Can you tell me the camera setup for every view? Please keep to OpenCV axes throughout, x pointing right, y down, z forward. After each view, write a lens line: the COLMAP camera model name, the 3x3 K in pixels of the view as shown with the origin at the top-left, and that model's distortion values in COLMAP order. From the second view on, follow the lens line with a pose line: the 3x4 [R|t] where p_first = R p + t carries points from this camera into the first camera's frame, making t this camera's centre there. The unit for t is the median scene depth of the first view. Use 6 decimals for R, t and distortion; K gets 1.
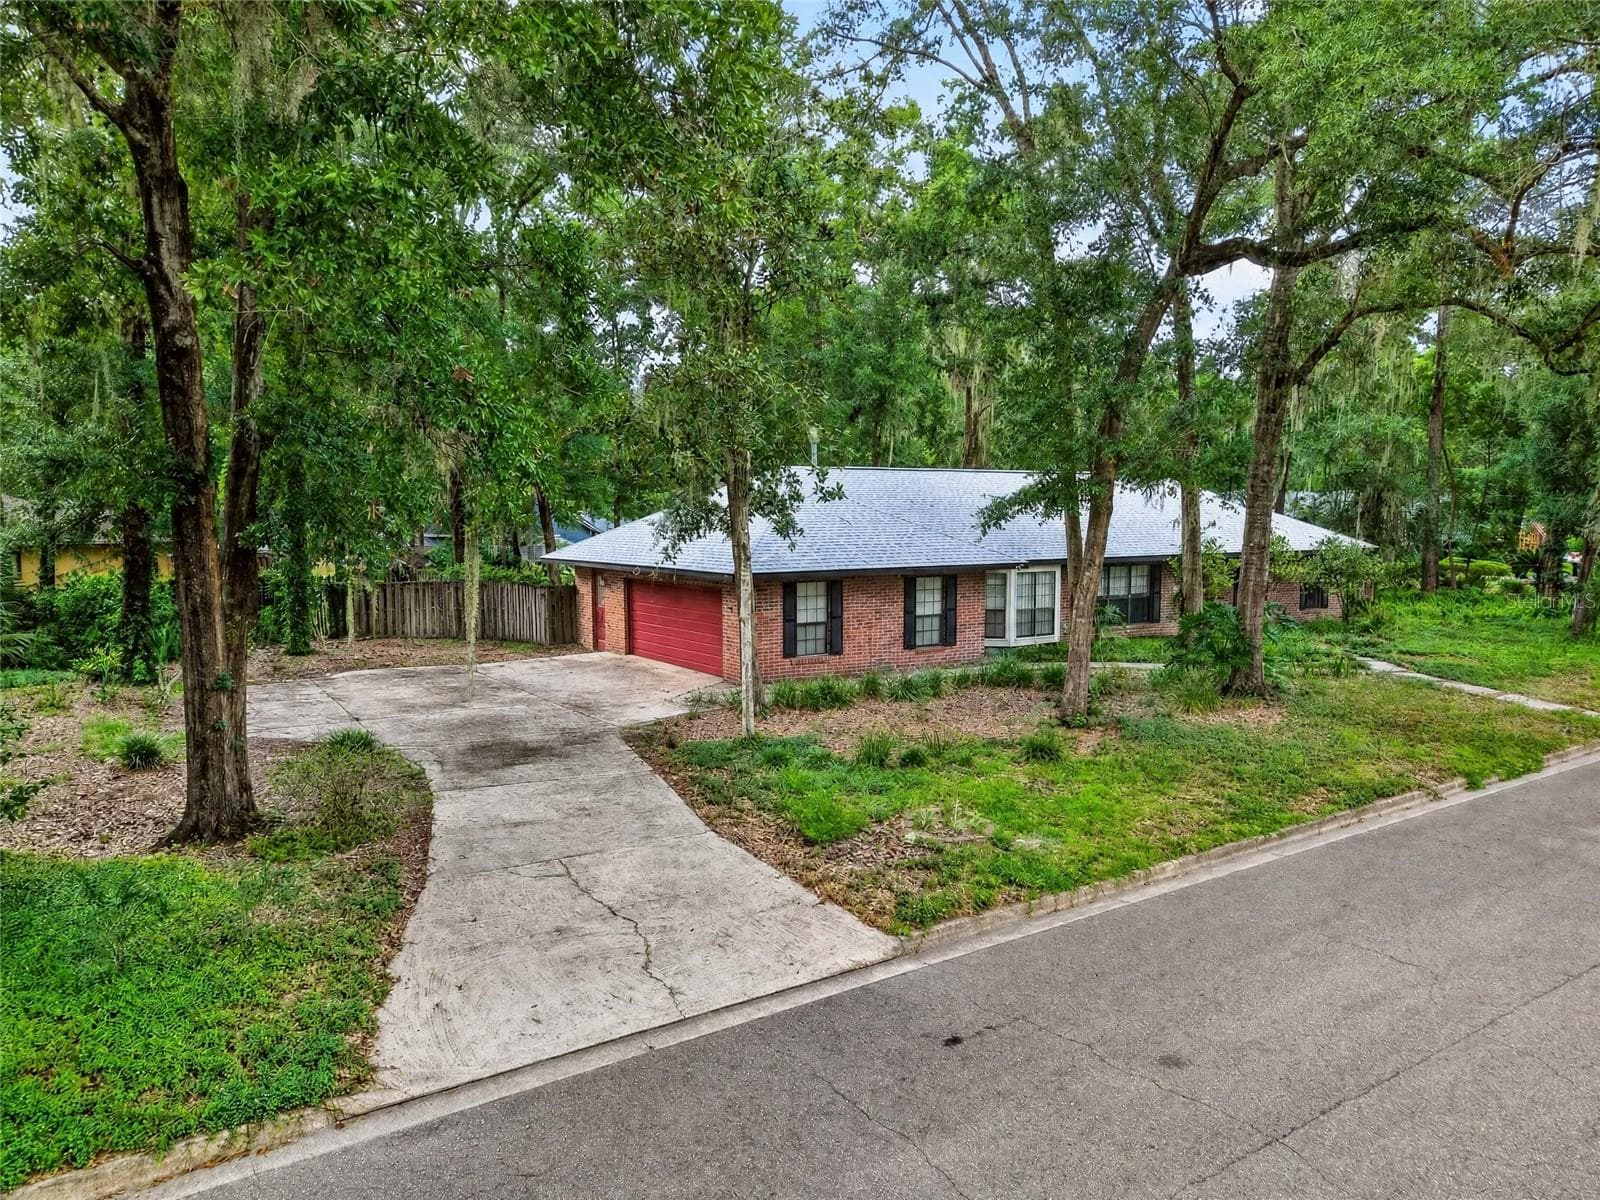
lens RADIAL K [[1103.7, 0, 796.7], [0, 1103.7, 605.4], [0, 0, 1]] dist [0.051503, -0.074422]
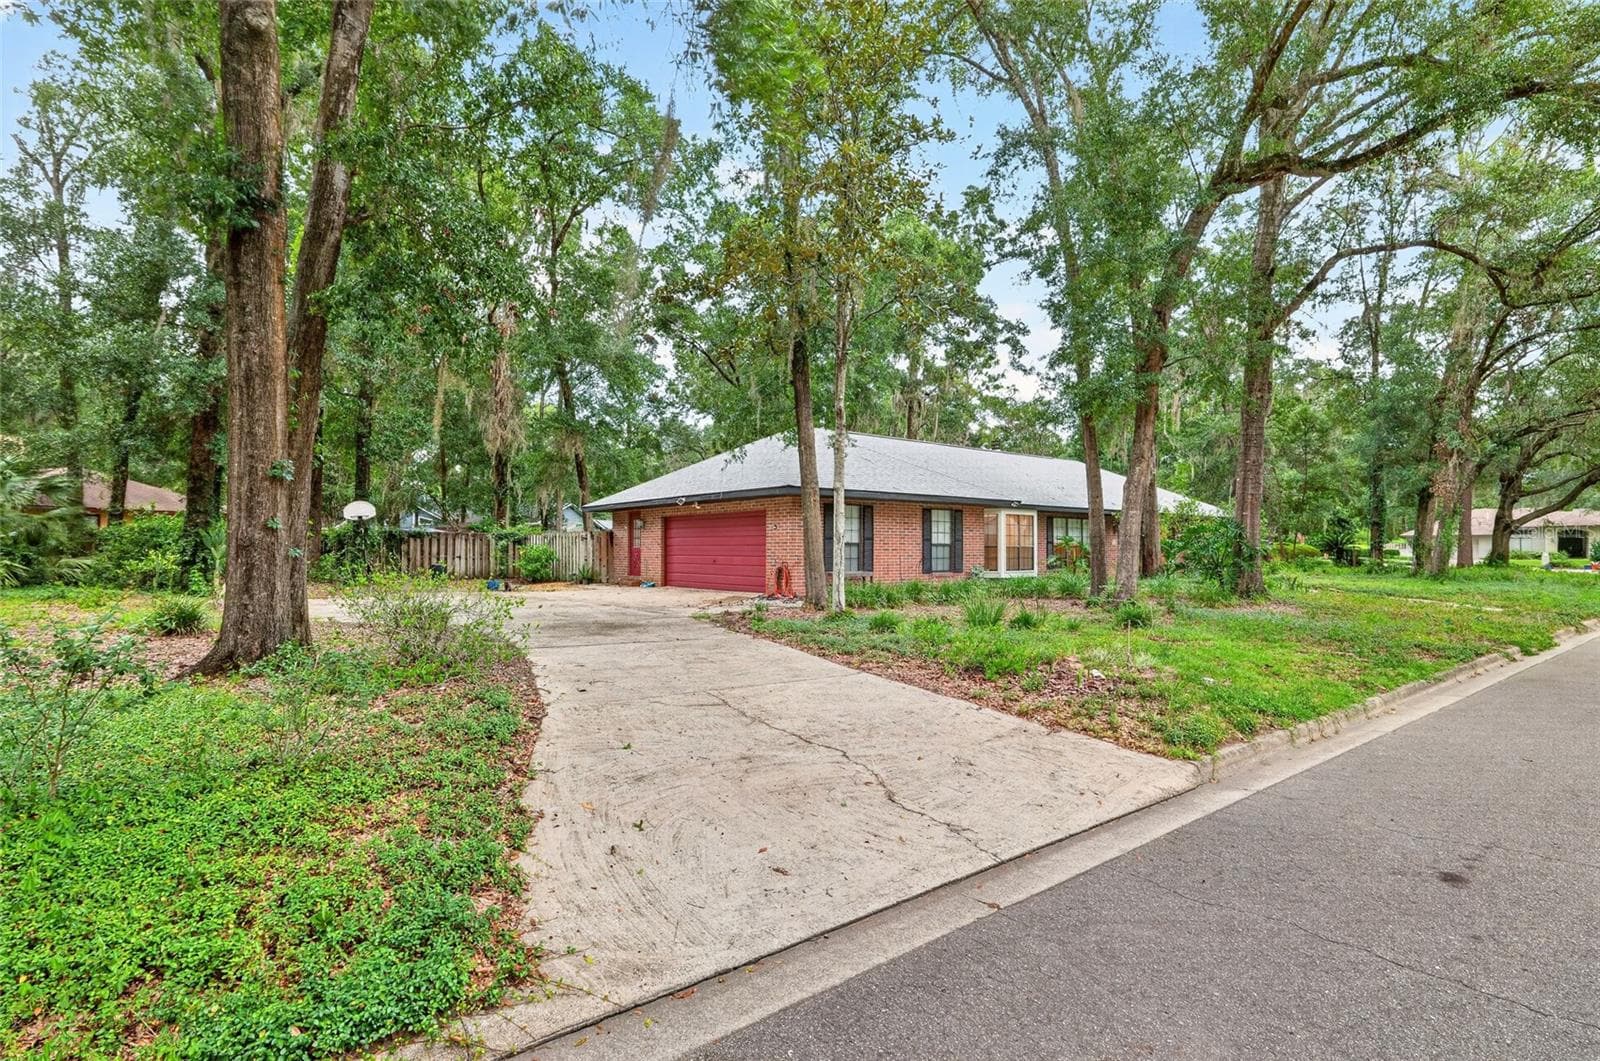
lens RADIAL K [[804.3, 0, 793.9], [0, 804.3, 534.0], [0, 0, 1]] dist [-0.004259, -0.000646]
pose [[0.996374, 0.004930, 0.084938, -0.219309], [0.004515, 0.993850, -0.110641, 0.197801], [-0.084961, 0.110623, 0.990224, 0.448769]]
